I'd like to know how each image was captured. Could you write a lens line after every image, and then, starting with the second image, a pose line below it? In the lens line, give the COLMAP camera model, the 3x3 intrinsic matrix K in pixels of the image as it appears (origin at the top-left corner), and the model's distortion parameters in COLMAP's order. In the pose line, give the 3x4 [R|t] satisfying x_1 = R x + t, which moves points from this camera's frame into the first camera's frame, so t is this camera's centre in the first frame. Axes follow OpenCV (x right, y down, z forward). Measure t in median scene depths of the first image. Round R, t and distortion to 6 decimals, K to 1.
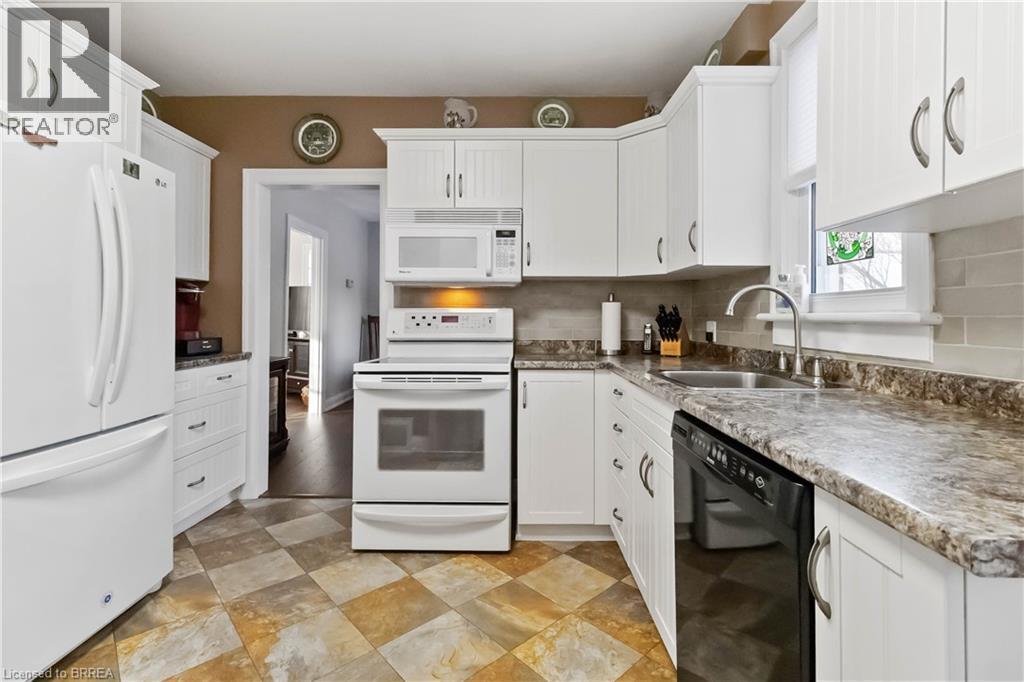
lens RADIAL K [[484.4, 0, 518.2], [0, 484.4, 310.8], [0, 0, 1]] dist [-0.001269, -0.000155]
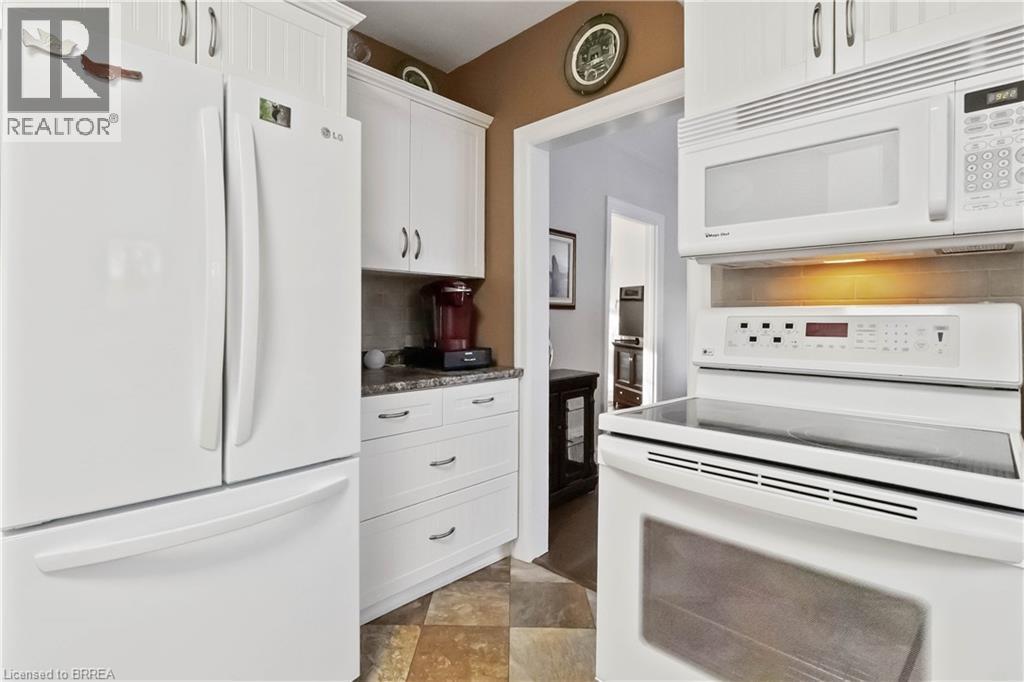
lens RADIAL K [[486.9, 0, 515.1], [0, 486.9, 317.6], [0, 0, 1]] dist [0.000362, 0.000290]
pose [[0.727310, -0.000752, -0.686309, -0.037737], [0.005295, 0.999976, 0.004516, 0.002087], [0.686289, -0.006919, 0.727296, 0.460187]]
